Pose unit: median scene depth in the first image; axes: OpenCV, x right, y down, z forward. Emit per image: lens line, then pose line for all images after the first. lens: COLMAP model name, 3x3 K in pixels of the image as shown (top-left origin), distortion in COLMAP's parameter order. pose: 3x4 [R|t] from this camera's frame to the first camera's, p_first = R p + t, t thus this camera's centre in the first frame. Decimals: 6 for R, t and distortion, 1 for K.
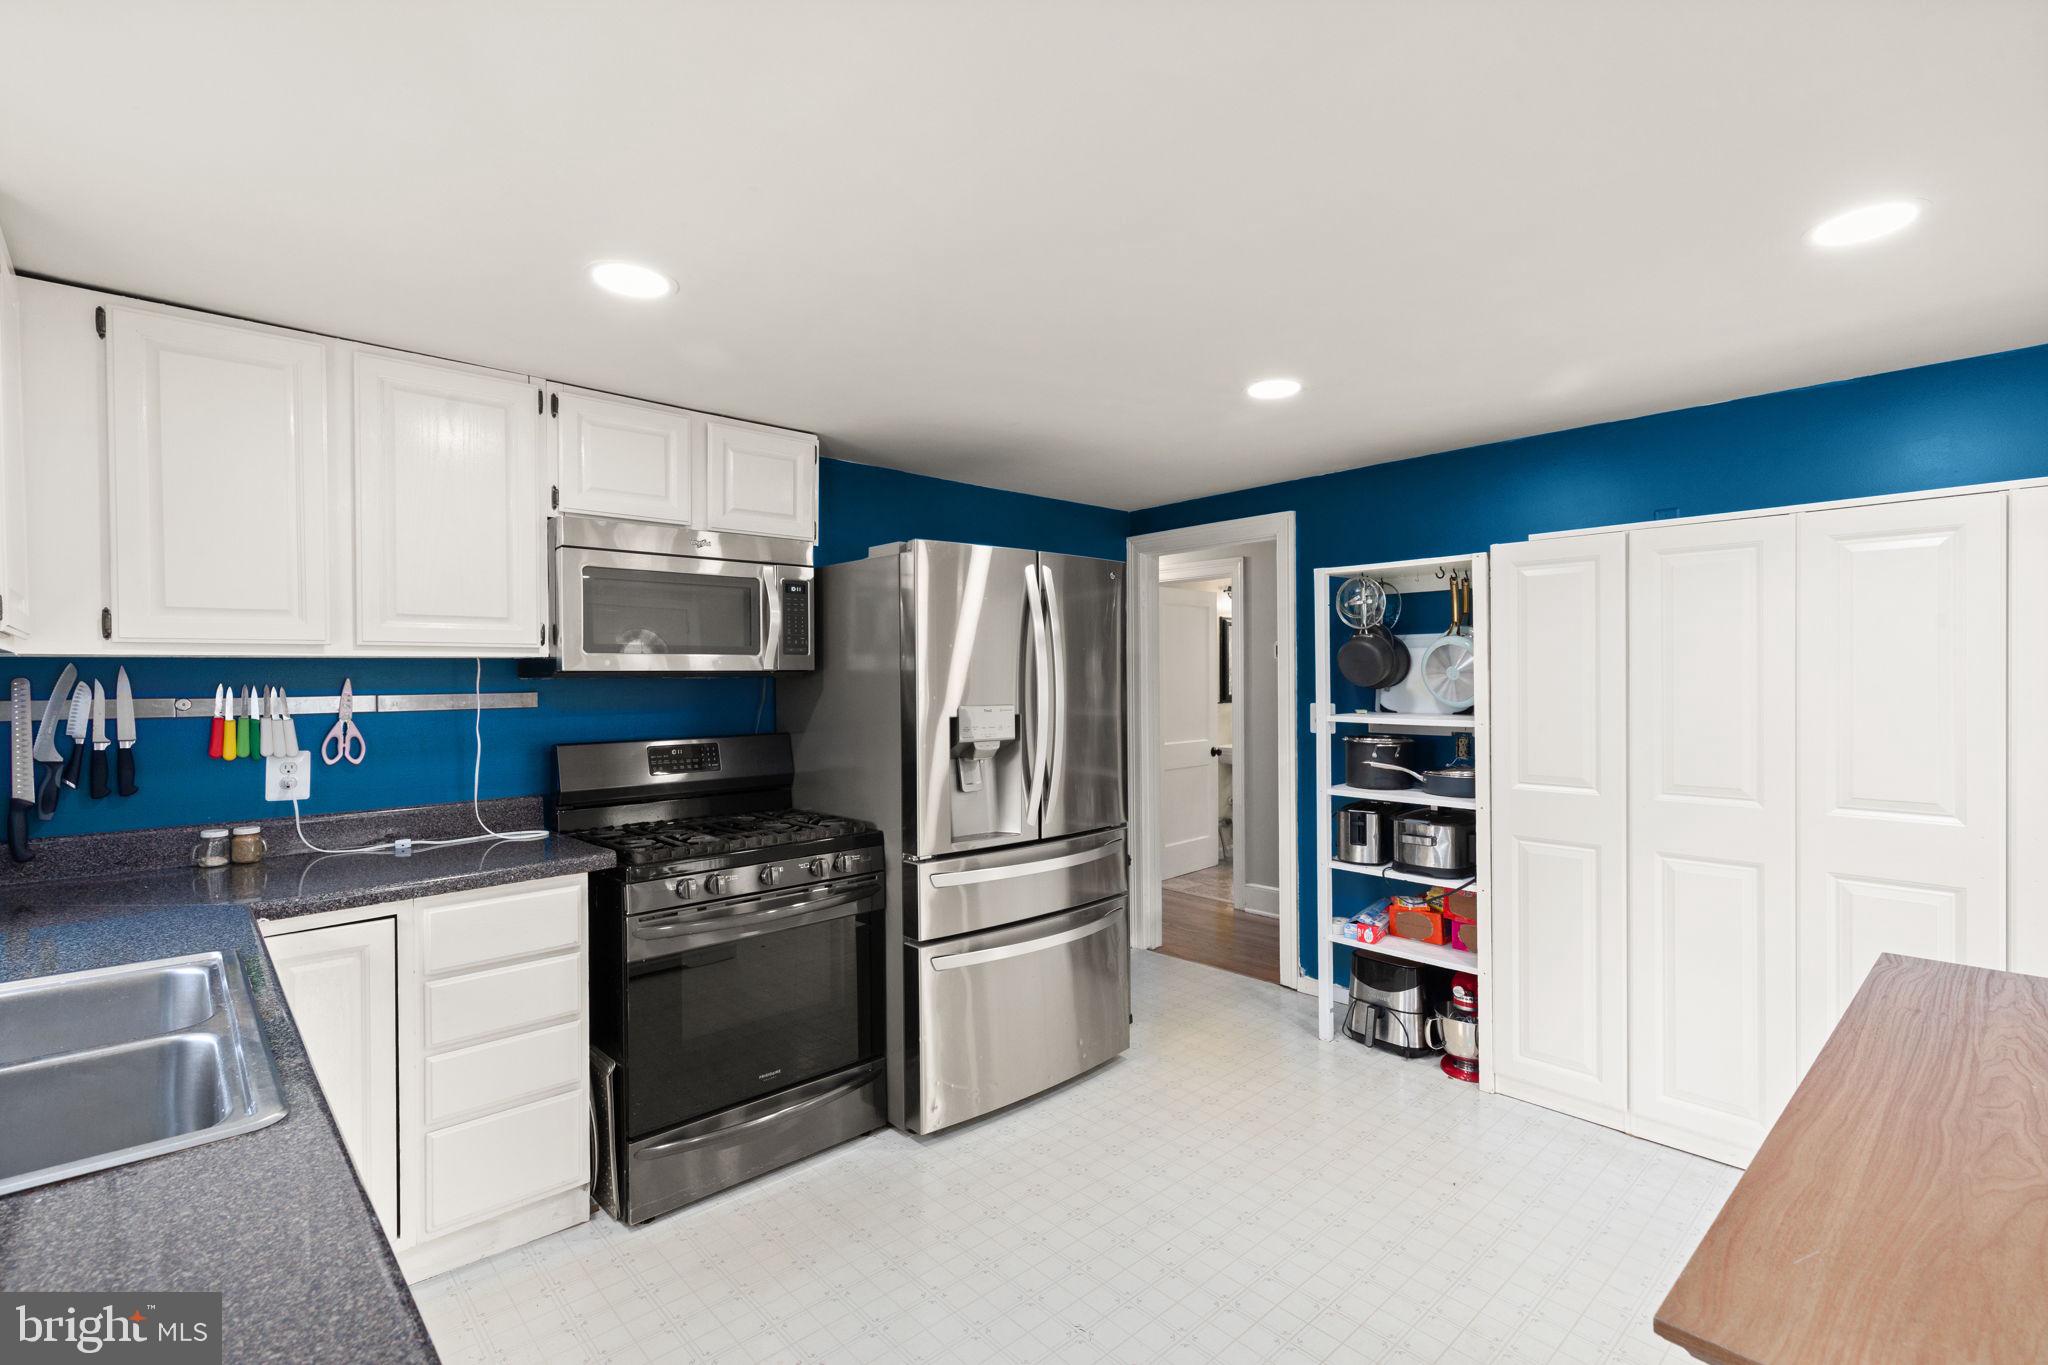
lens RADIAL K [[935.1, 0, 1125.5], [0, 935.1, 674.7], [0, 0, 1]] dist [0.001168, -0.000165]
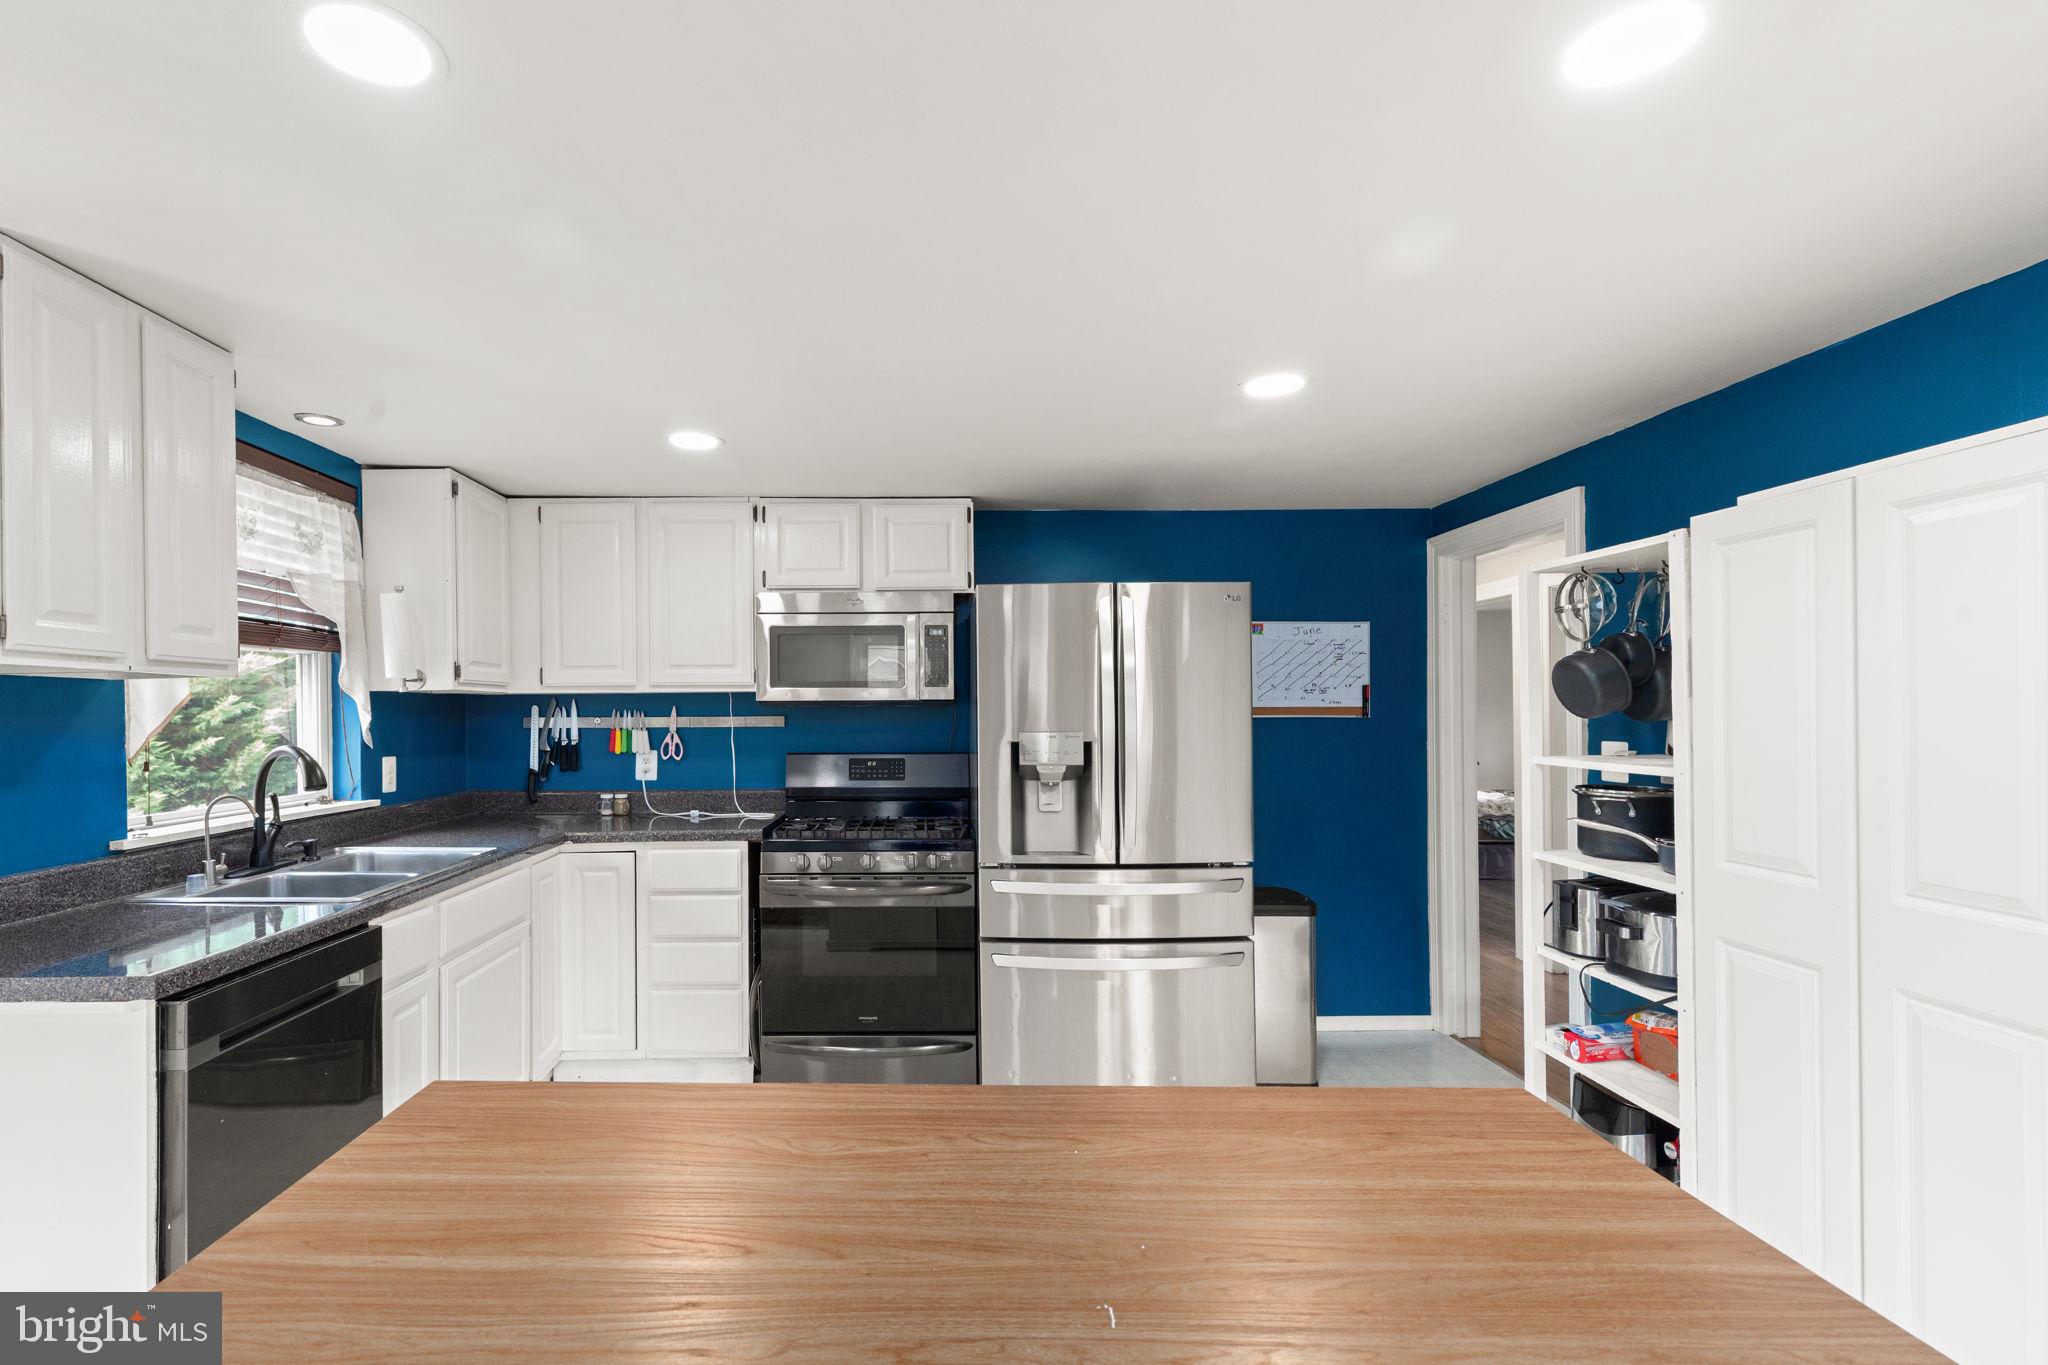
lens RADIAL K [[1062.4, 0, 989.1], [0, 1062.4, 704.9], [0, 0, 1]] dist [0.000792, -0.000157]
pose [[0.712120, 0.000656, -0.702058, 0.787101], [-0.000114, 1.000000, 0.000818, 0.000782], [0.702058, -0.000502, 0.712120, 0.093031]]
